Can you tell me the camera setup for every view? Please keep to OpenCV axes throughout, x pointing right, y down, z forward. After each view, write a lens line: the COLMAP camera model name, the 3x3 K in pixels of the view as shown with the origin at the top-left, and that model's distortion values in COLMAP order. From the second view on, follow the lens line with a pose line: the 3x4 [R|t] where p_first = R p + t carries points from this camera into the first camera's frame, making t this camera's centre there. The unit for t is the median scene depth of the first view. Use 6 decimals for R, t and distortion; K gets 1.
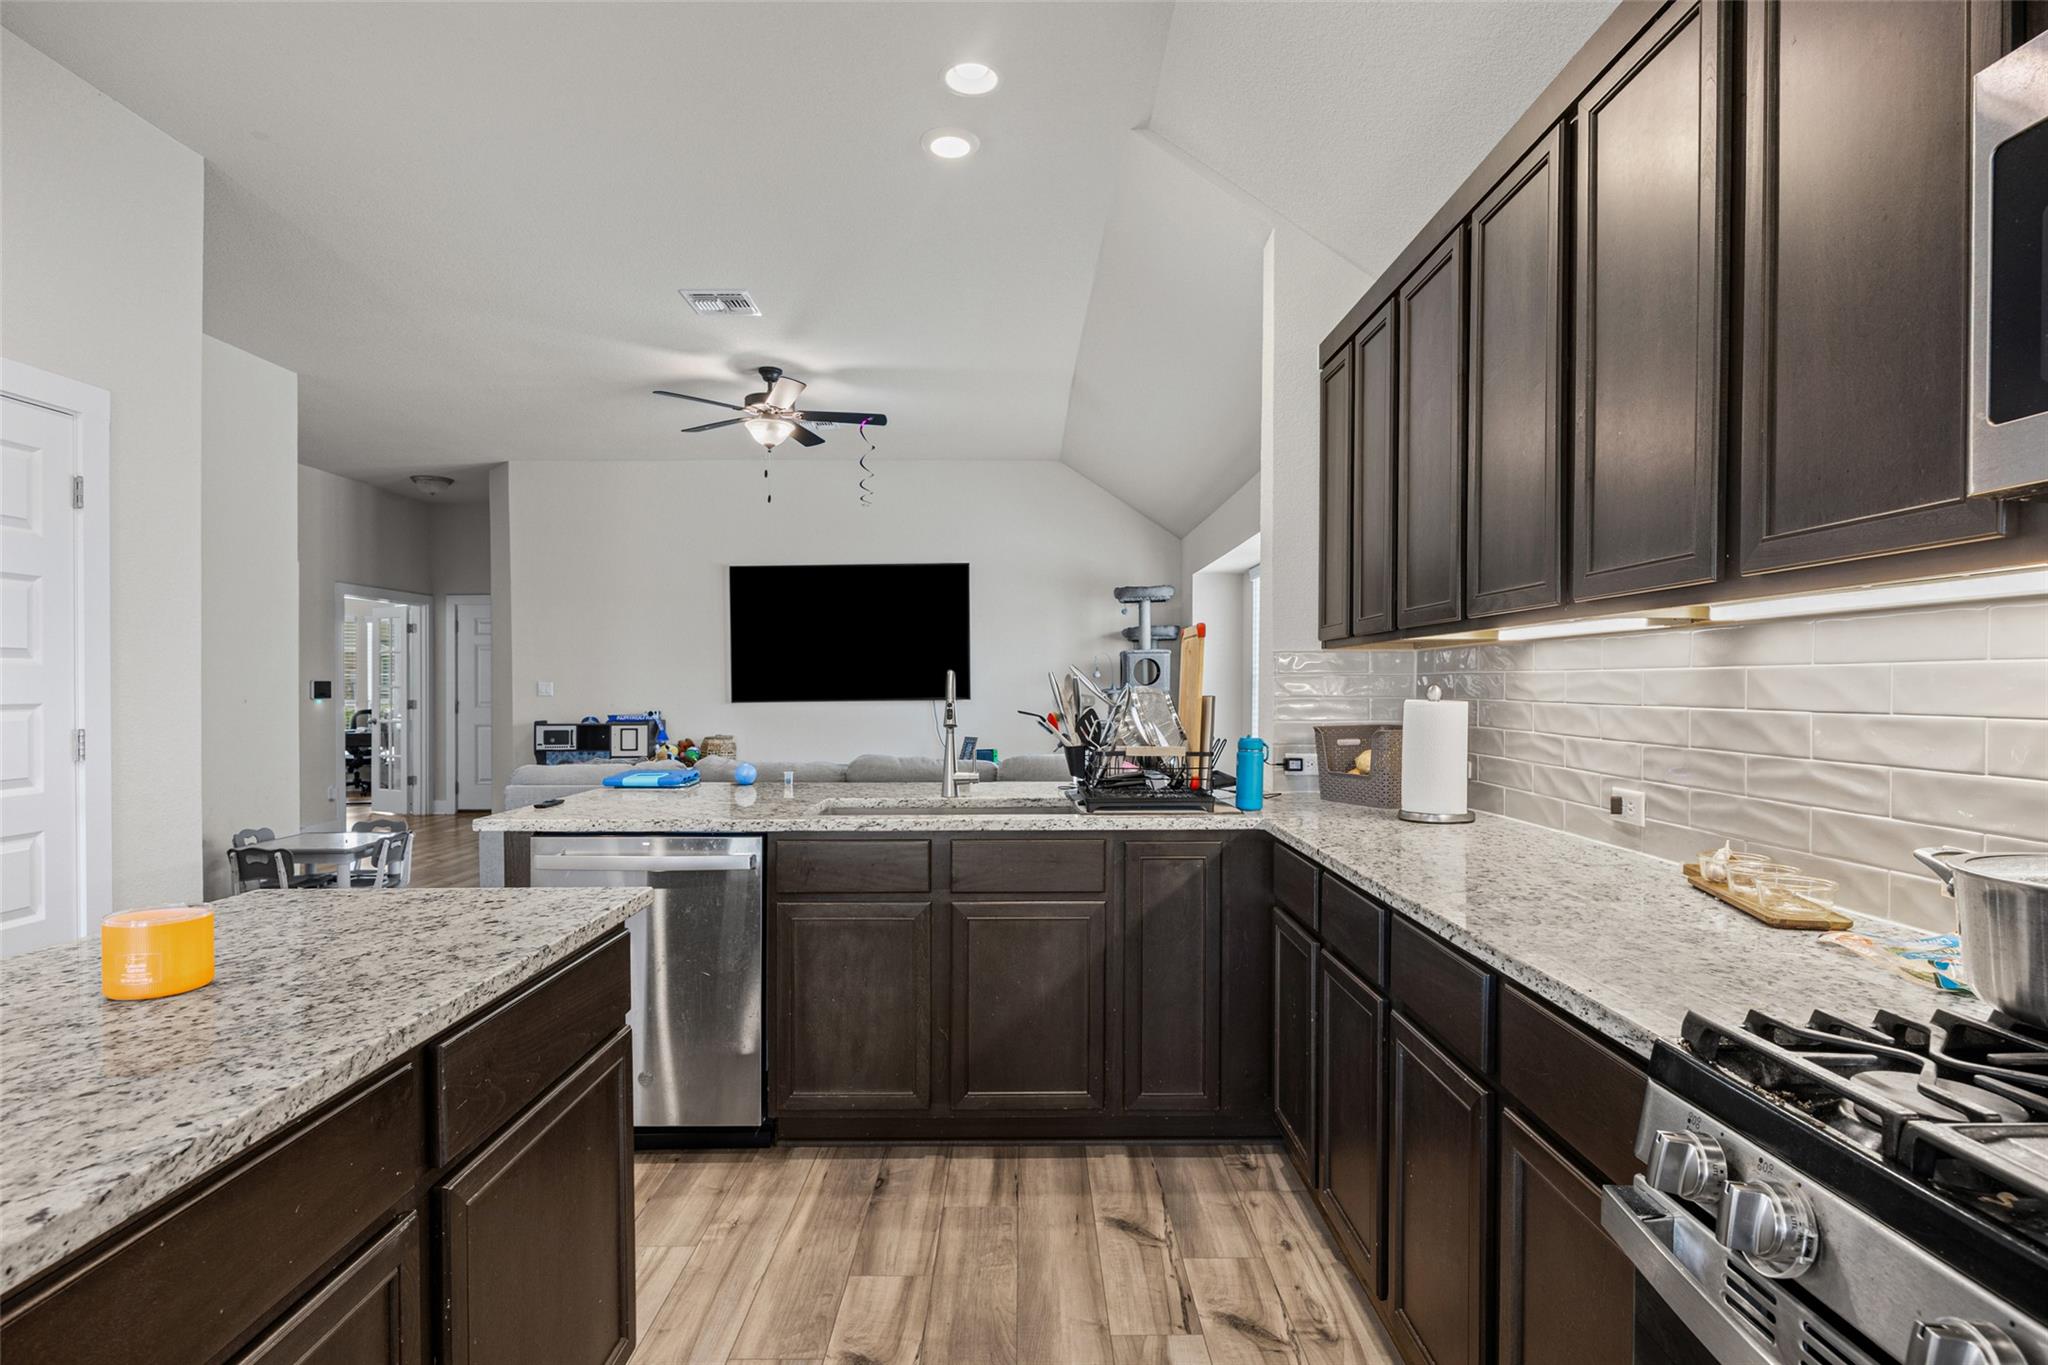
lens RADIAL K [[1033.6, 0, 1024.7], [0, 1033.6, 683.6], [0, 0, 1]] dist [0.000527, 0.000103]
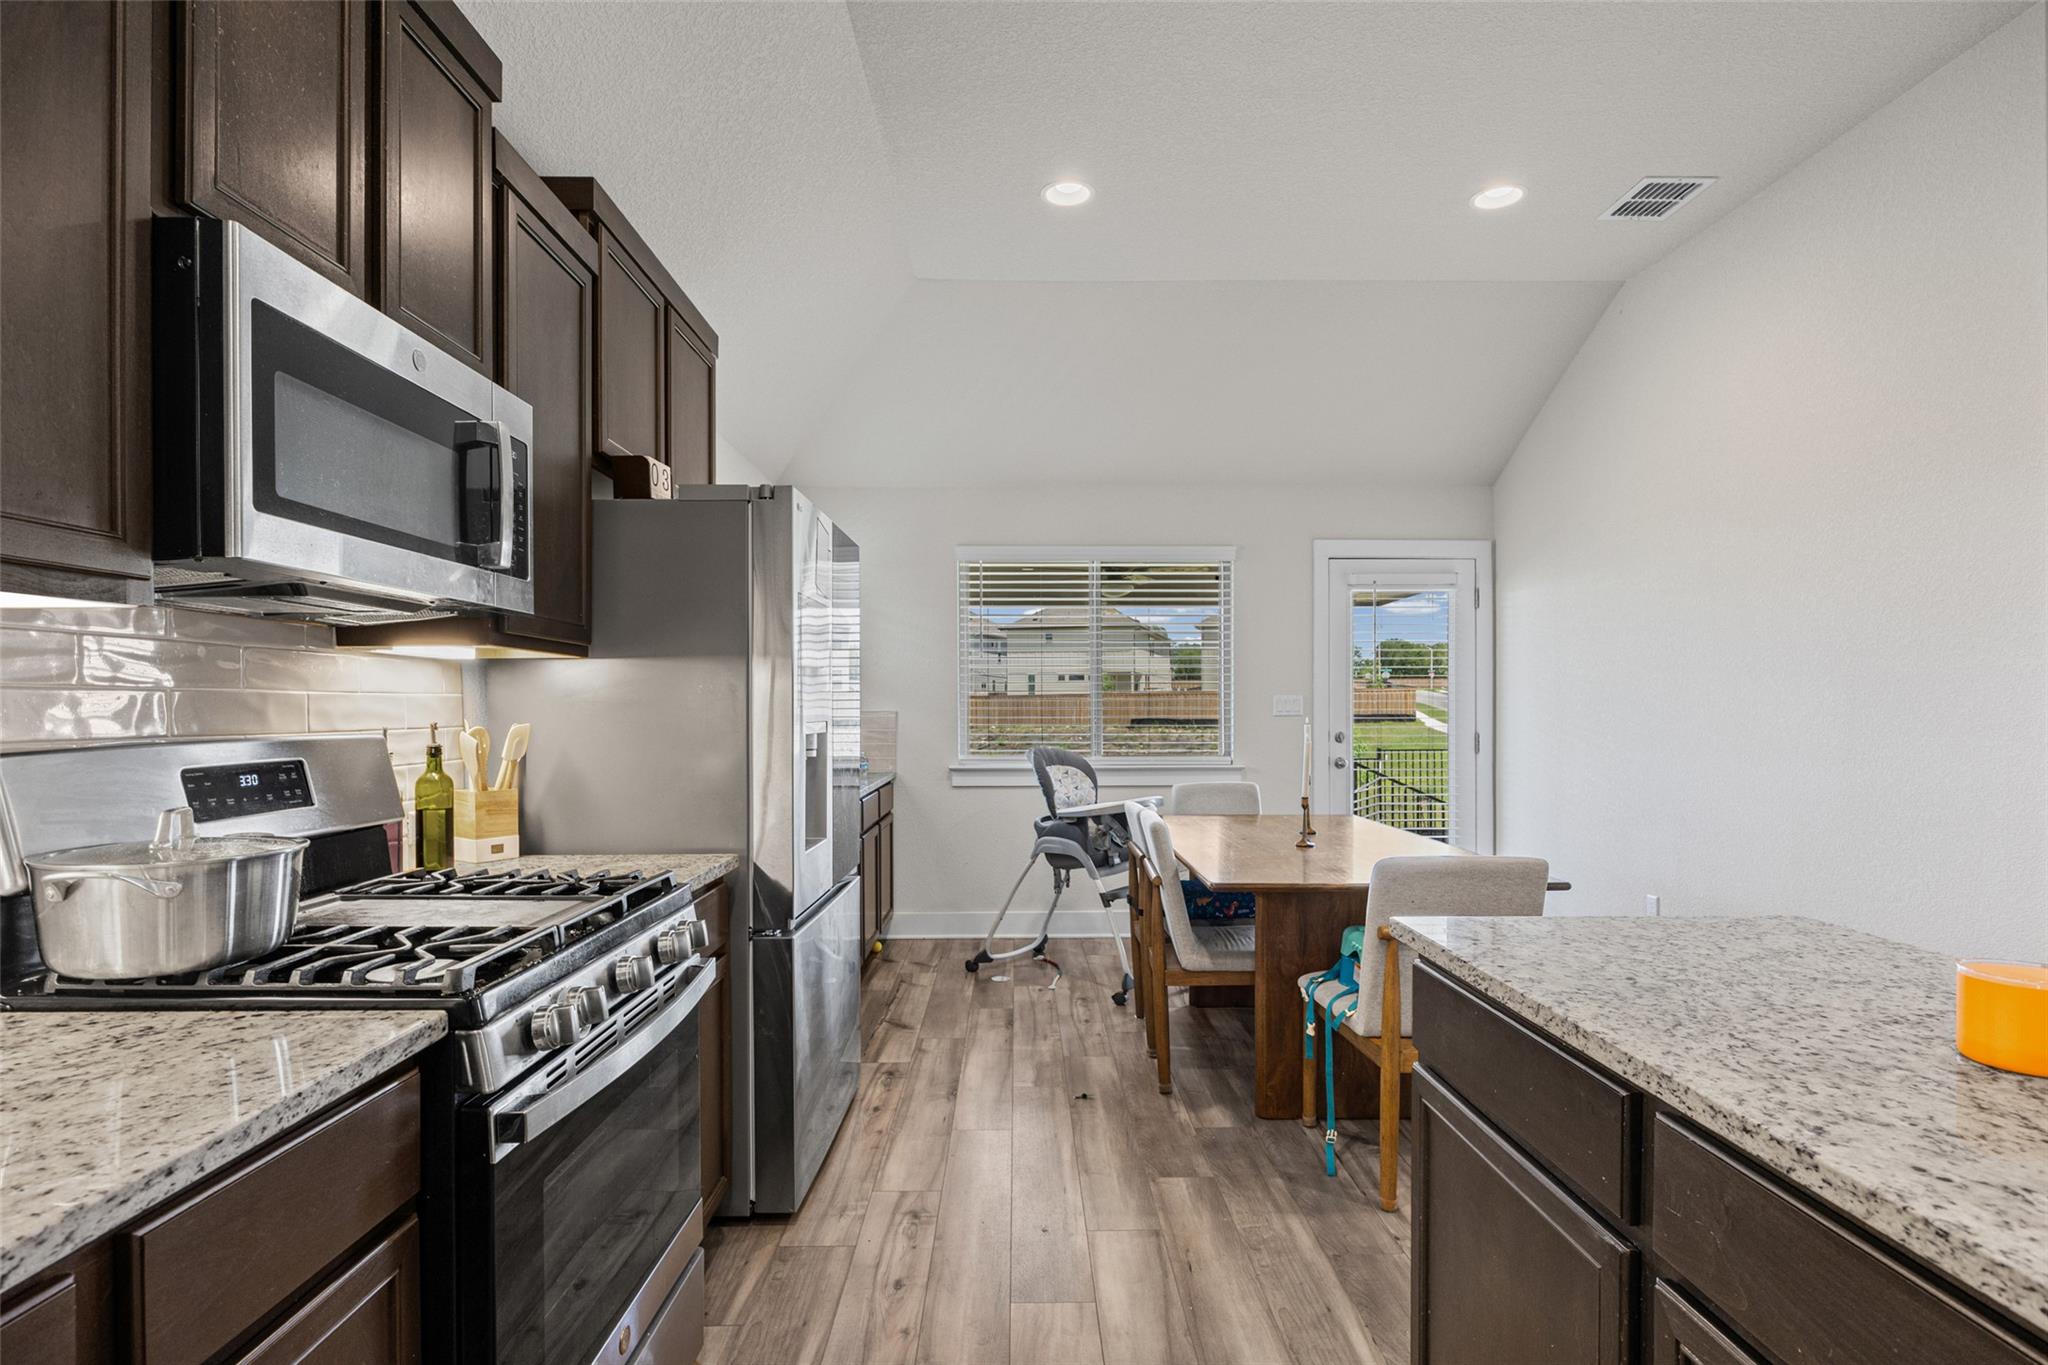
lens RADIAL K [[1033.6, 0, 1021.9], [0, 1033.6, 699.6], [0, 0, 1]] dist [0.000527, 0.000103]
pose [[-0.999950, 0.004935, -0.008642, -0.021619], [0.004972, 0.999978, -0.004283, 0.001106], [0.008621, -0.004326, -0.999953, 1.909983]]
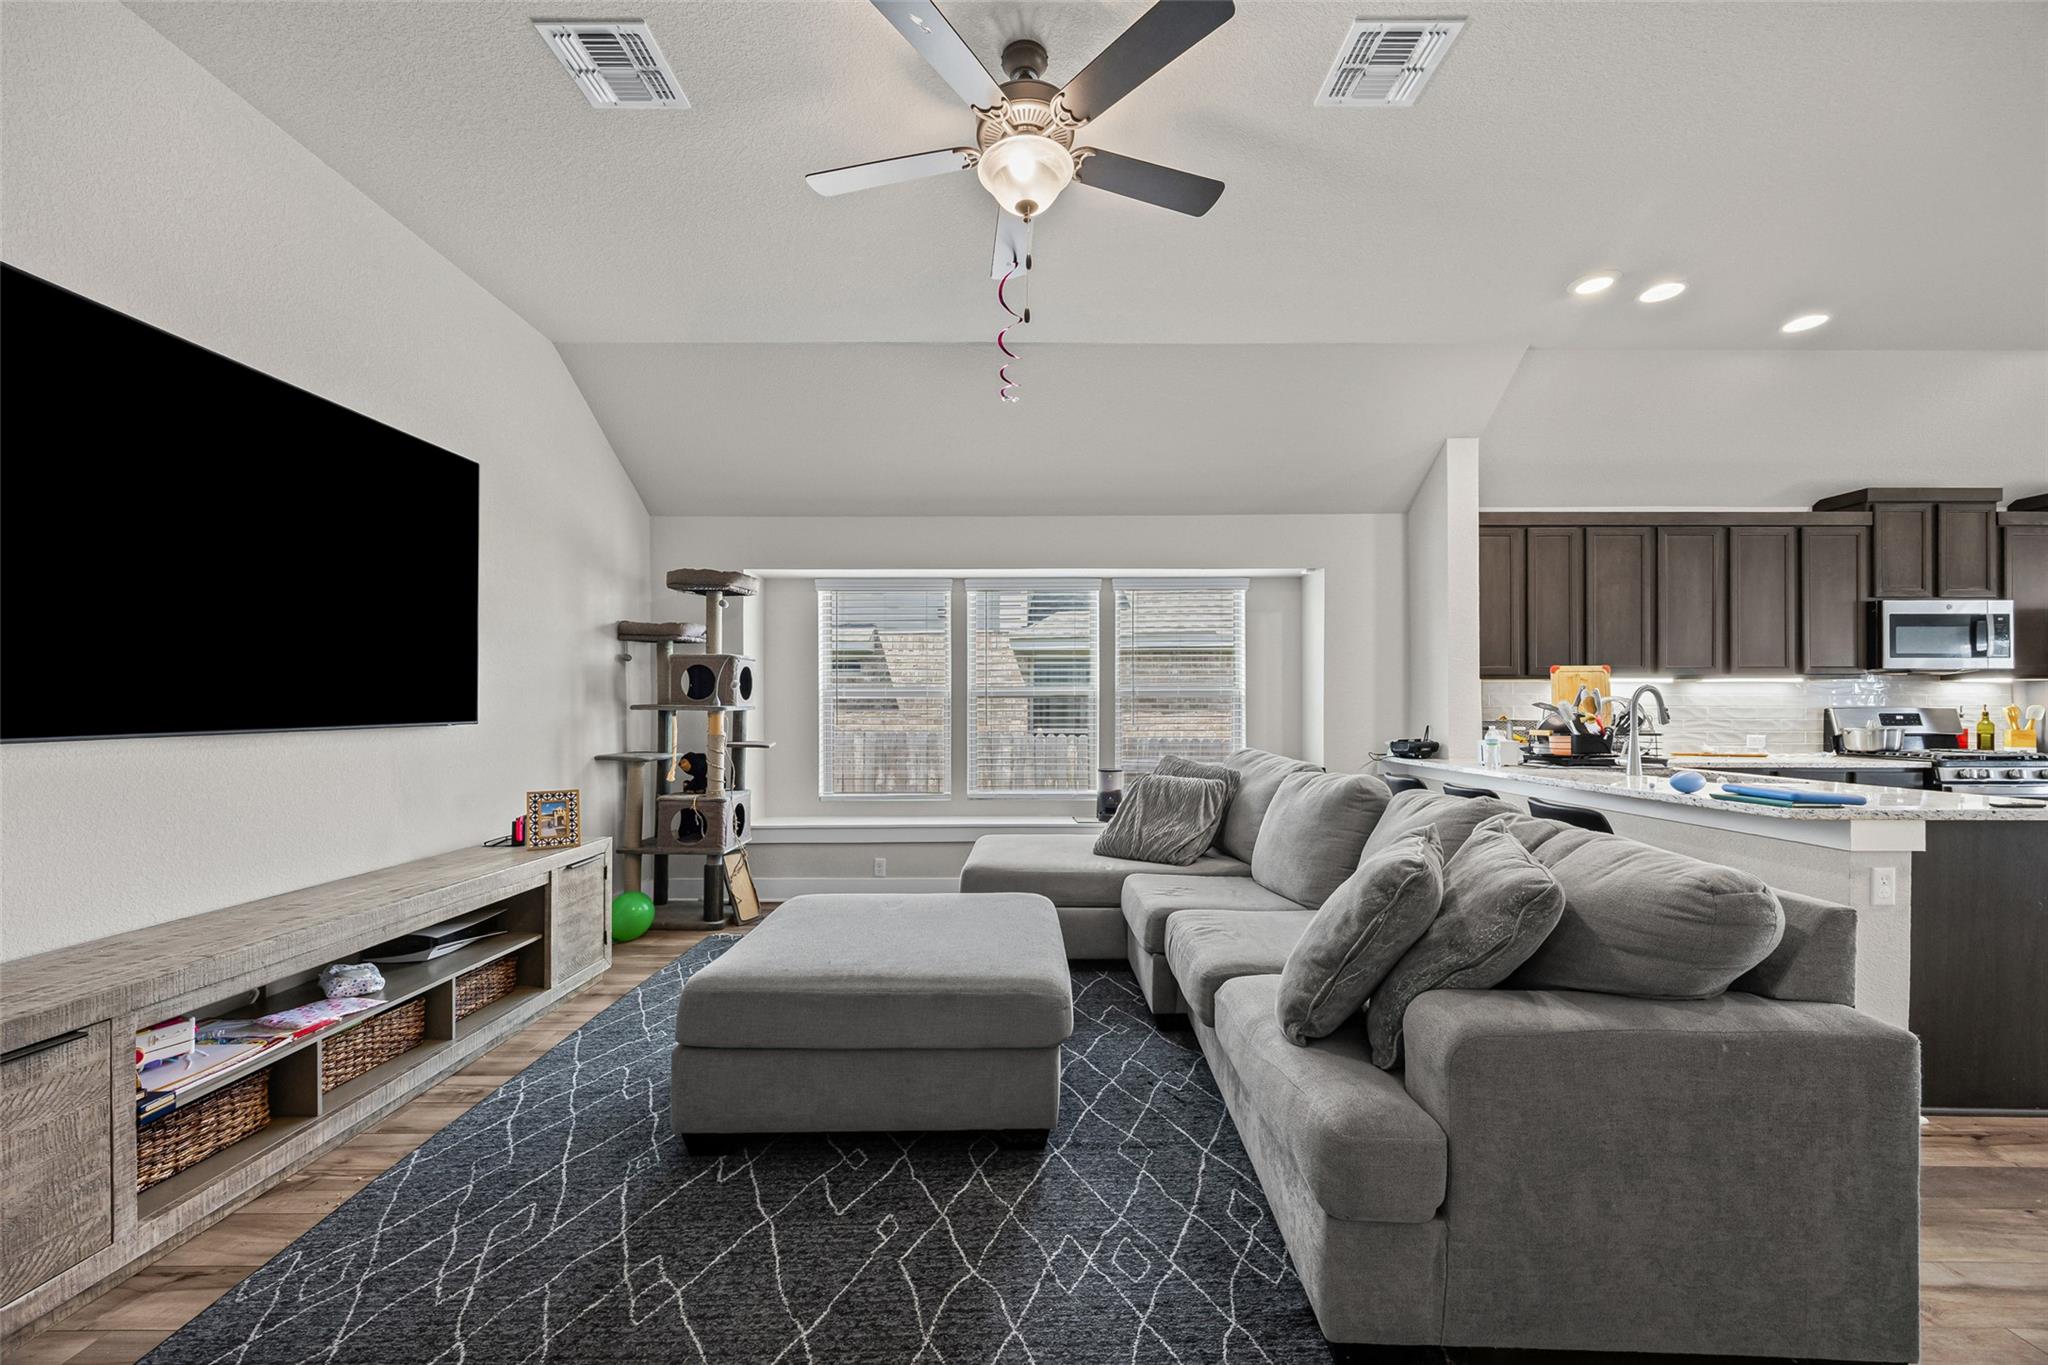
lens RADIAL K [[782.2, 0, 1015.7], [0, 782.2, 718.5], [0, 0, 1]] dist [-0.002375, 0.000378]
pose [[0.011118, -0.001347, 0.999937, -3.372792], [0.001941, 0.999997, 0.001325, 0.093185], [-0.999936, 0.001926, 0.011120, 5.353411]]
